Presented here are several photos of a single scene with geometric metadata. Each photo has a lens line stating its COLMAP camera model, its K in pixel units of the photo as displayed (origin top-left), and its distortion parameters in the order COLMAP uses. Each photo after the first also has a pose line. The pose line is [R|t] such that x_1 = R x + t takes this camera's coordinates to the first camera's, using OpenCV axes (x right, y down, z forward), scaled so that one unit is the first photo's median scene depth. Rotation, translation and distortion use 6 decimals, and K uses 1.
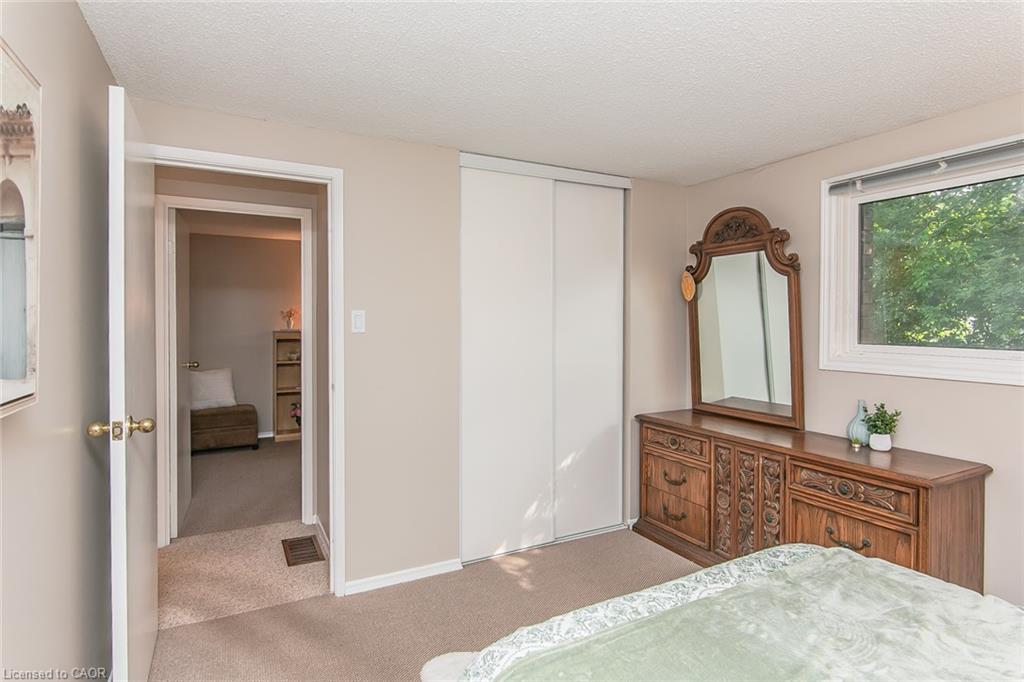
lens RADIAL K [[537.4, 0, 510.0], [0, 537.4, 321.4], [0, 0, 1]] dist [-0.001027, 0.000204]
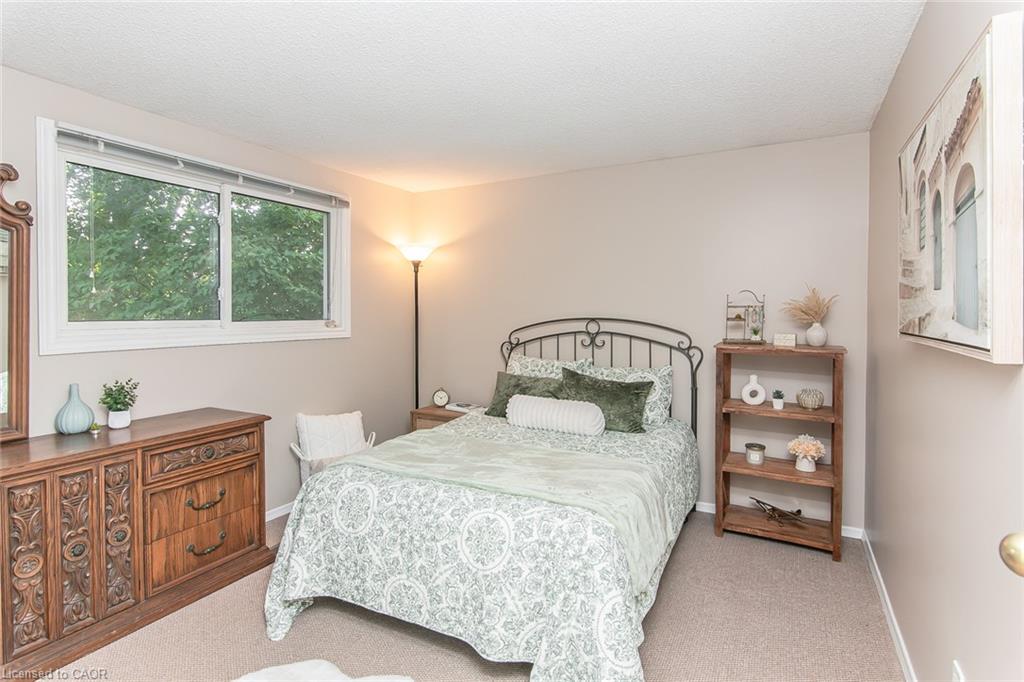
lens RADIAL K [[537.4, 0, 510.0], [0, 537.4, 321.4], [0, 0, 1]] dist [-0.001027, 0.000204]
pose [[-0.577105, -0.014834, 0.816535, -0.539061], [0.002227, 0.999803, 0.019737, 0.029005], [-0.816667, 0.013209, -0.576958, 1.030493]]
